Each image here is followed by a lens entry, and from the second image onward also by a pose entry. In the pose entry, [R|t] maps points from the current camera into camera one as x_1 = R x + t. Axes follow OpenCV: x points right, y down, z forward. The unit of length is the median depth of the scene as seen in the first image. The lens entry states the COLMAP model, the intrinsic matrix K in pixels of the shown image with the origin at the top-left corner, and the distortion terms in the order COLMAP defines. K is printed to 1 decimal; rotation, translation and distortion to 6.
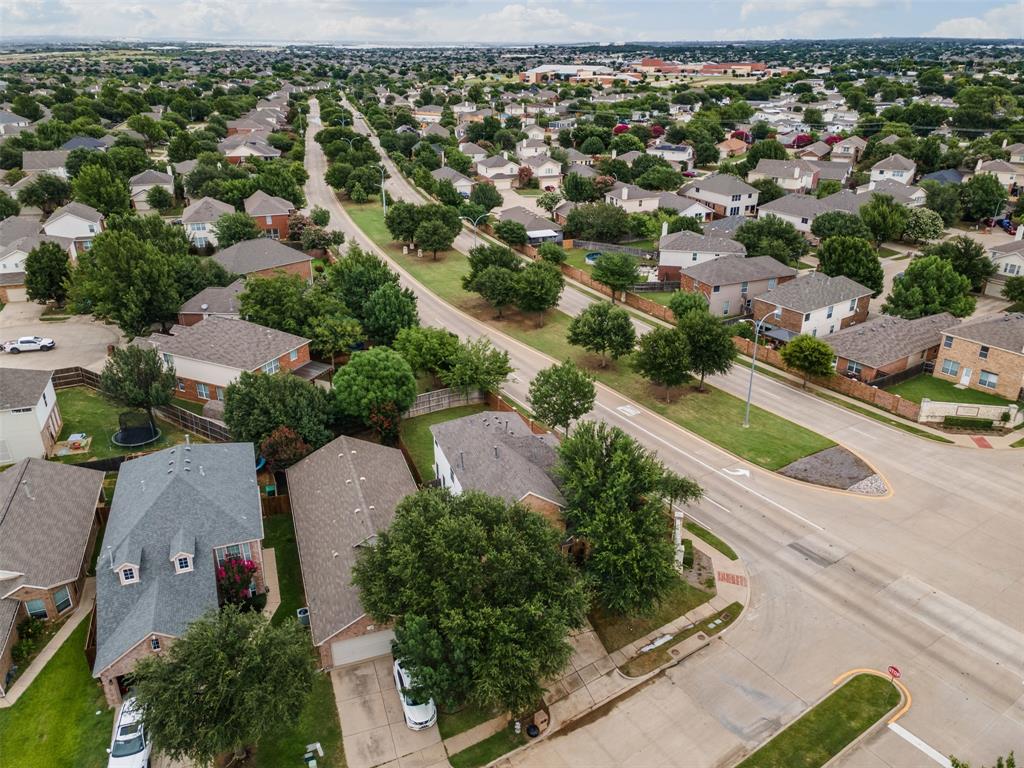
lens RADIAL K [[748.0, 0, 512.0], [0, 748.0, 384.0], [0, 0, 1]] dist [0.052300, 0.000205]
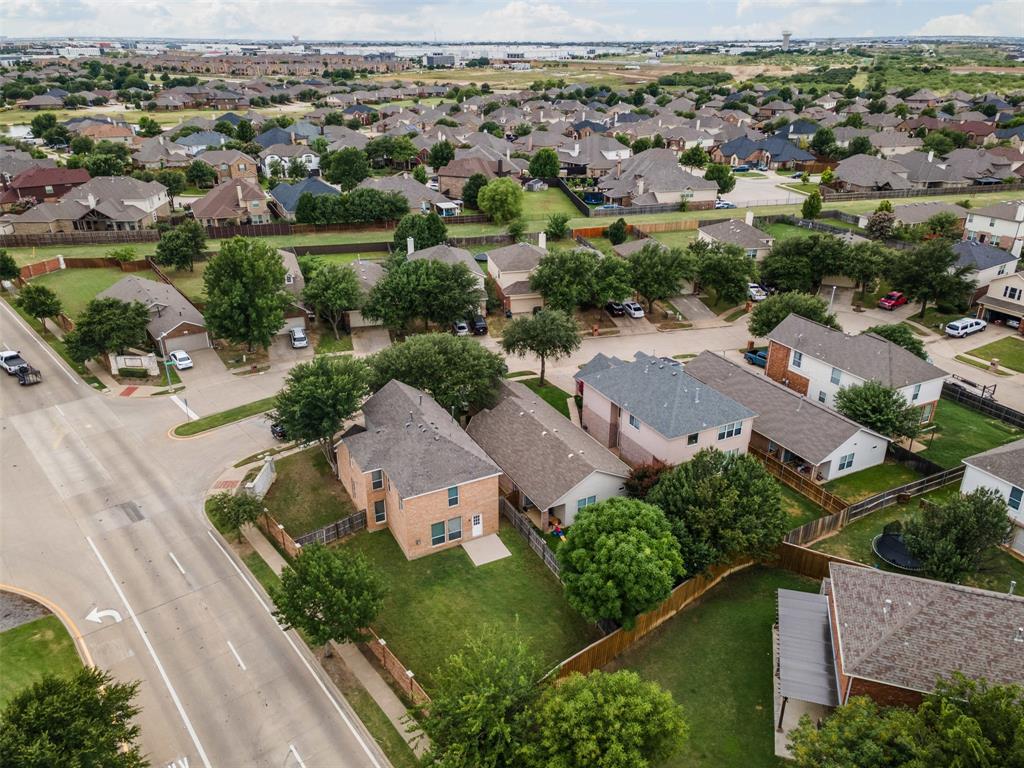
lens RADIAL K [[748.0, 0, 512.0], [0, 748.0, 384.0], [0, 0, 1]] dist [0.052300, 0.000205]
pose [[-0.991772, 0.054901, -0.115649, -0.016826], [-0.052637, 0.648604, 0.759304, -0.433265], [0.116697, 0.759143, -0.640377, 0.942571]]
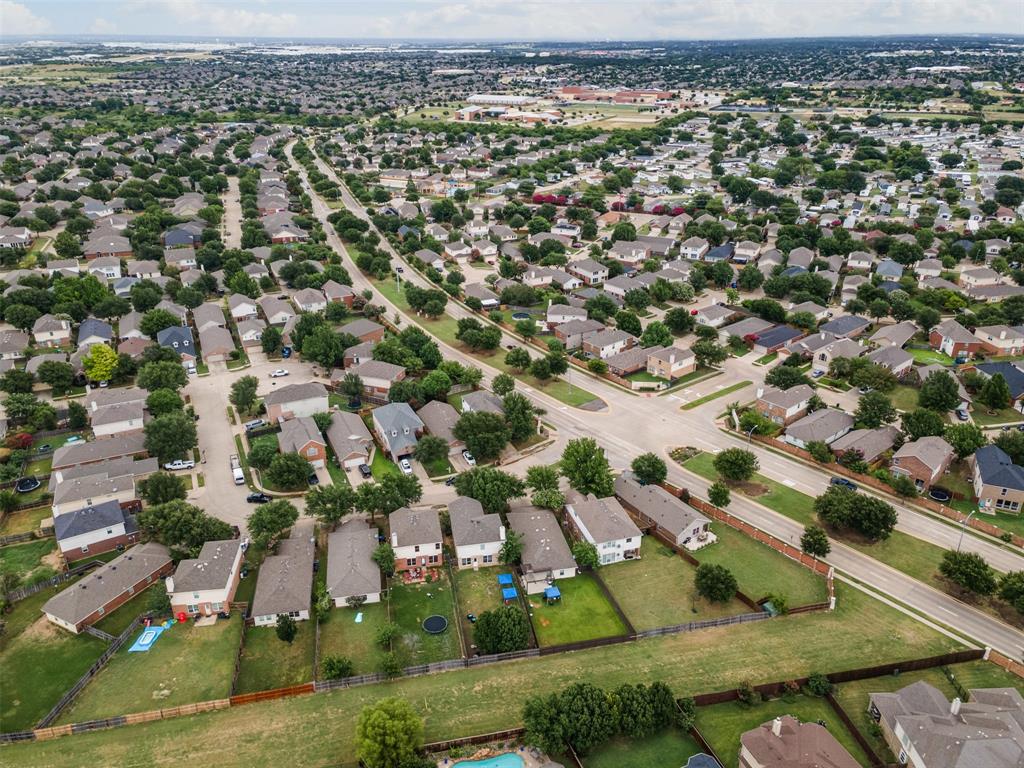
lens RADIAL K [[748.0, 0, 512.0], [0, 748.0, 384.0], [0, 0, 1]] dist [0.052300, 0.000205]
pose [[0.996136, -0.040484, 0.077941, -0.088165], [0.040225, 0.999179, 0.004890, -0.000250], [-0.078075, -0.001736, 0.996946, -1.337894]]
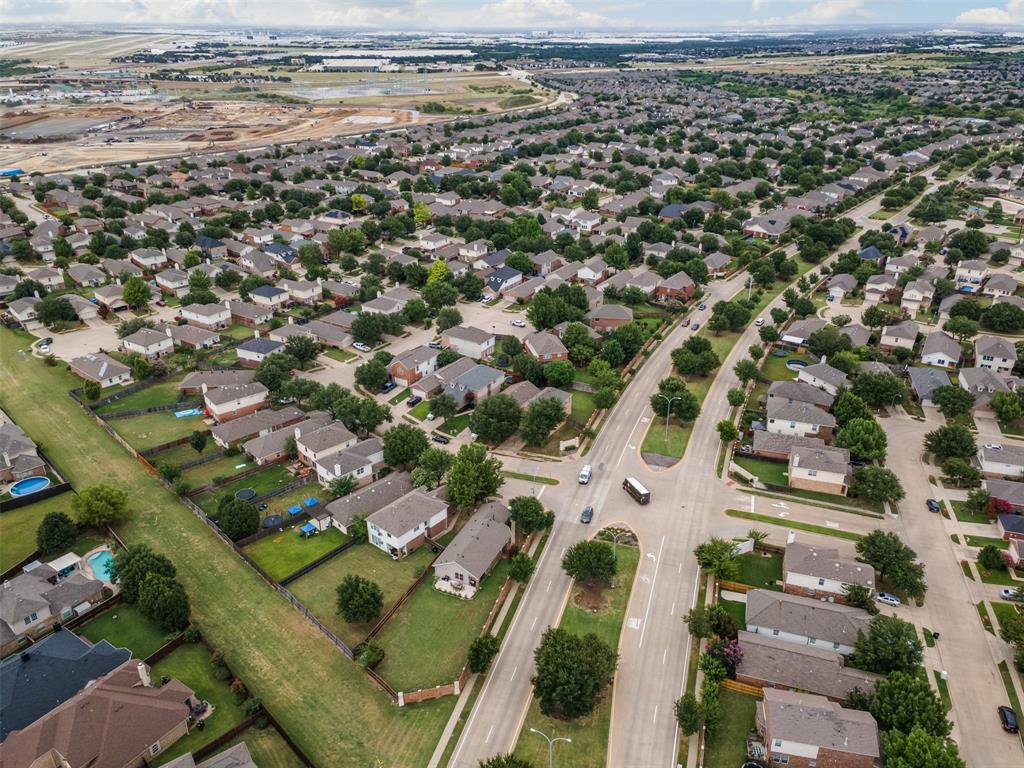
lens RADIAL K [[748.0, 0, 512.0], [0, 748.0, 384.0], [0, 0, 1]] dist [0.052300, 0.000205]
pose [[0.616738, 0.338244, -0.710792, 1.268605], [-0.329292, 0.931029, 0.157328, -0.251884], [0.714983, 0.137028, 0.685582, -0.781991]]
